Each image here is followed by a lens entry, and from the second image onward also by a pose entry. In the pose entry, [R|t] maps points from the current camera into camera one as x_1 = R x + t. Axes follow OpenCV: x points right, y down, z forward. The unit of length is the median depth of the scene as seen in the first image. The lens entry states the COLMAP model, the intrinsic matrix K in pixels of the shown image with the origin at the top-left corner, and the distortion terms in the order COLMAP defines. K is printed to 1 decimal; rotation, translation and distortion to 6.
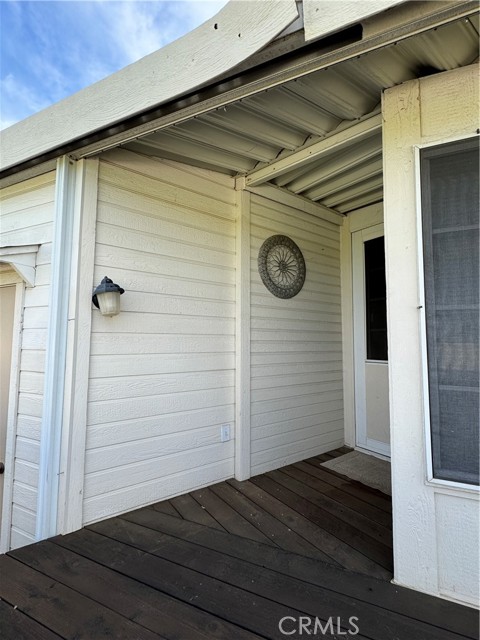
lens RADIAL K [[293.5, 0, 240.0], [0, 293.5, 320.0], [0, 0, 1]] dist [0.005057, -0.000662]
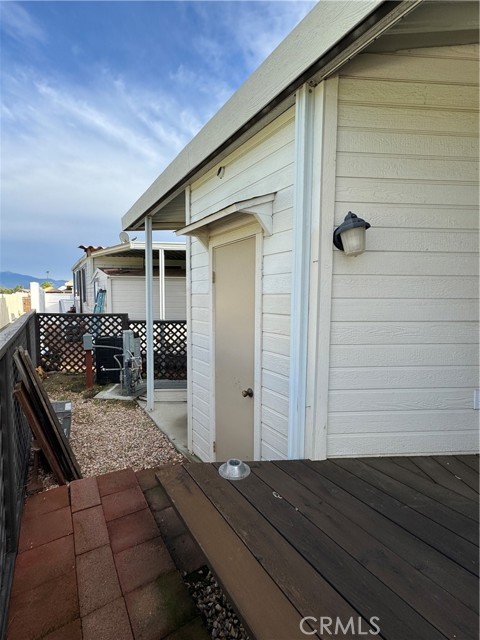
lens RADIAL K [[293.5, 0, 240.0], [0, 293.5, 320.0], [0, 0, 1]] dist [0.005057, -0.000662]
pose [[0.847912, 0.039910, -0.528633, -0.242140], [0.037145, 0.990239, 0.134339, 0.048346], [0.528835, -0.133544, 0.838153, 0.009086]]
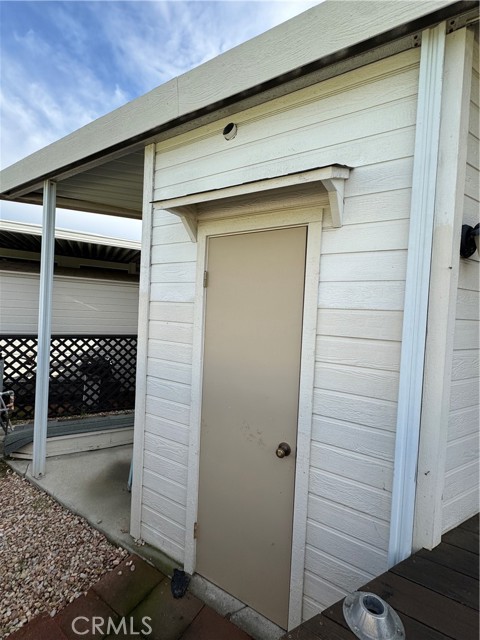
lens RADIAL K [[293.7, 0, 237.2], [0, 293.7, 317.8], [0, 0, 1]] dist [0.011960, -0.000128]
pose [[0.990992, 0.043569, -0.126637, -0.928006], [-0.031958, 0.995217, 0.092315, 0.065896], [0.130054, -0.087437, 0.987644, 0.206057]]
